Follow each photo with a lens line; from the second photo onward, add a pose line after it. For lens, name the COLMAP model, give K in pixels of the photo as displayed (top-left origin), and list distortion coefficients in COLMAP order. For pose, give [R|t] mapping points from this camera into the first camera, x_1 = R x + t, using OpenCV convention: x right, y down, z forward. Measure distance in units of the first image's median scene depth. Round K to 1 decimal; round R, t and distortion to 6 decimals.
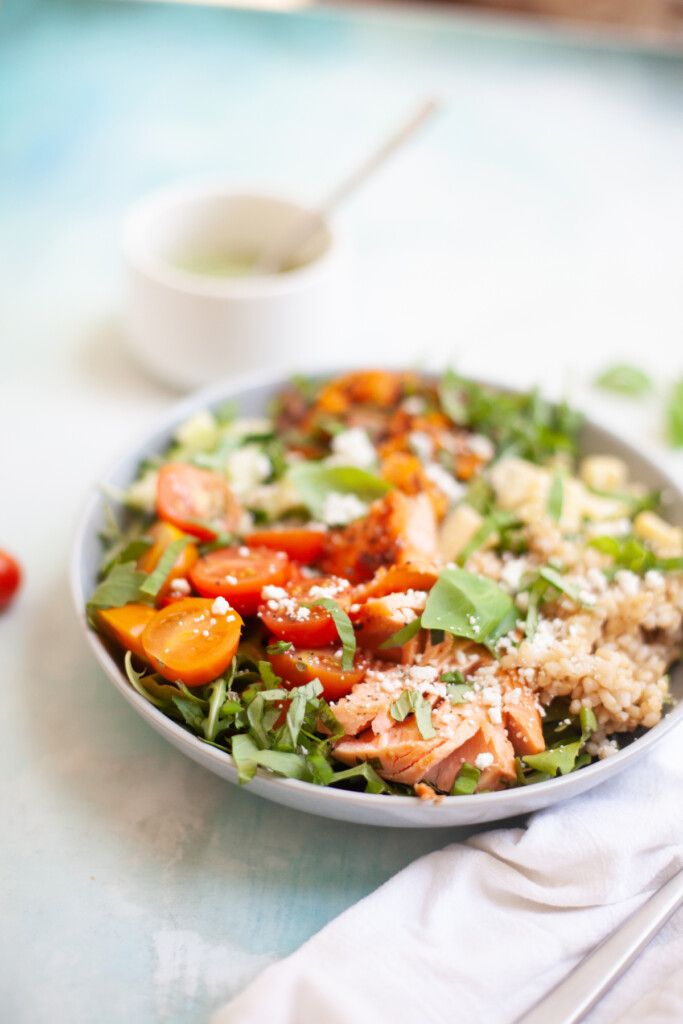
lens RADIAL K [[1610.4, 0, 341.5], [0, 1610.4, 512.0], [0, 0, 1]] dist [-0.234329, -0.028584]
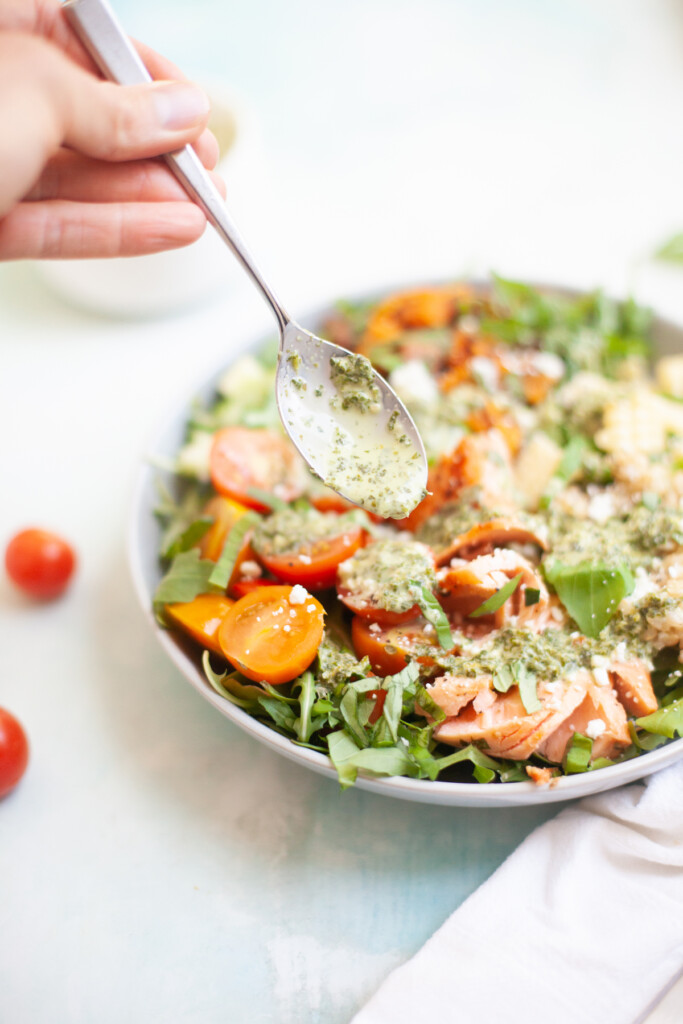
lens RADIAL K [[1610.4, 0, 341.5], [0, 1610.4, 512.0], [0, 0, 1]] dist [-0.234329, -0.028584]
pose [[0.993602, -0.109837, -0.026292, -0.020483], [0.112306, 0.985514, 0.127079, -0.104791], [0.011953, -0.129219, 0.991544, 0.082018]]
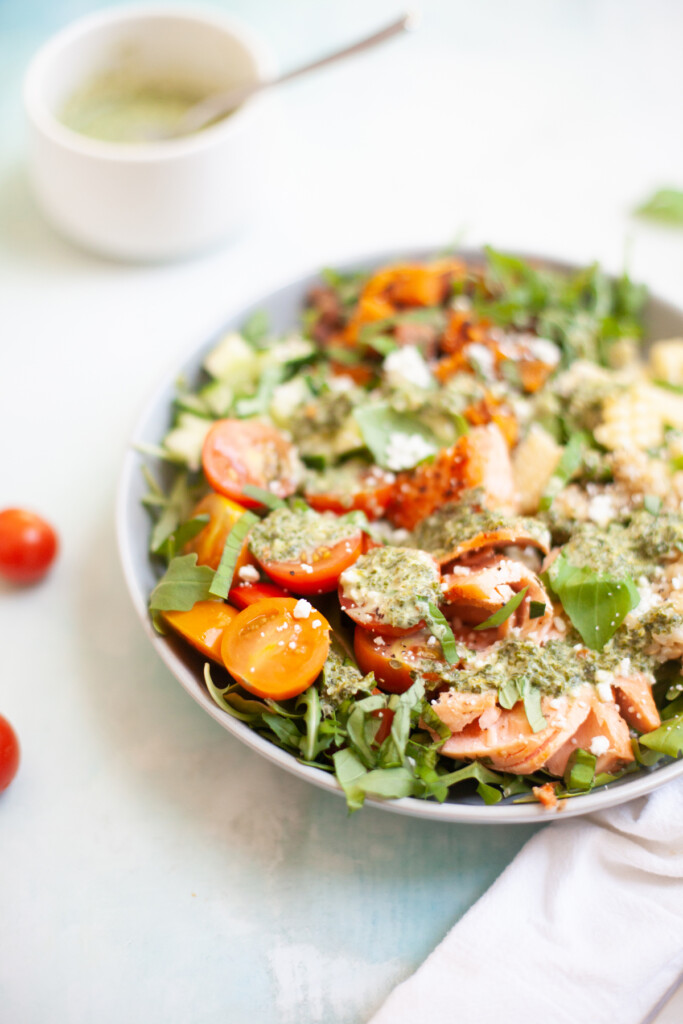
lens RADIAL K [[1610.4, 0, 341.5], [0, 1610.4, 512.0], [0, 0, 1]] dist [-0.234329, -0.028584]
pose [[0.994843, -0.097088, 0.029339, -0.075296], [0.087398, 0.967389, 0.237738, -0.211499], [-0.051463, -0.233948, 0.970886, 0.125074]]
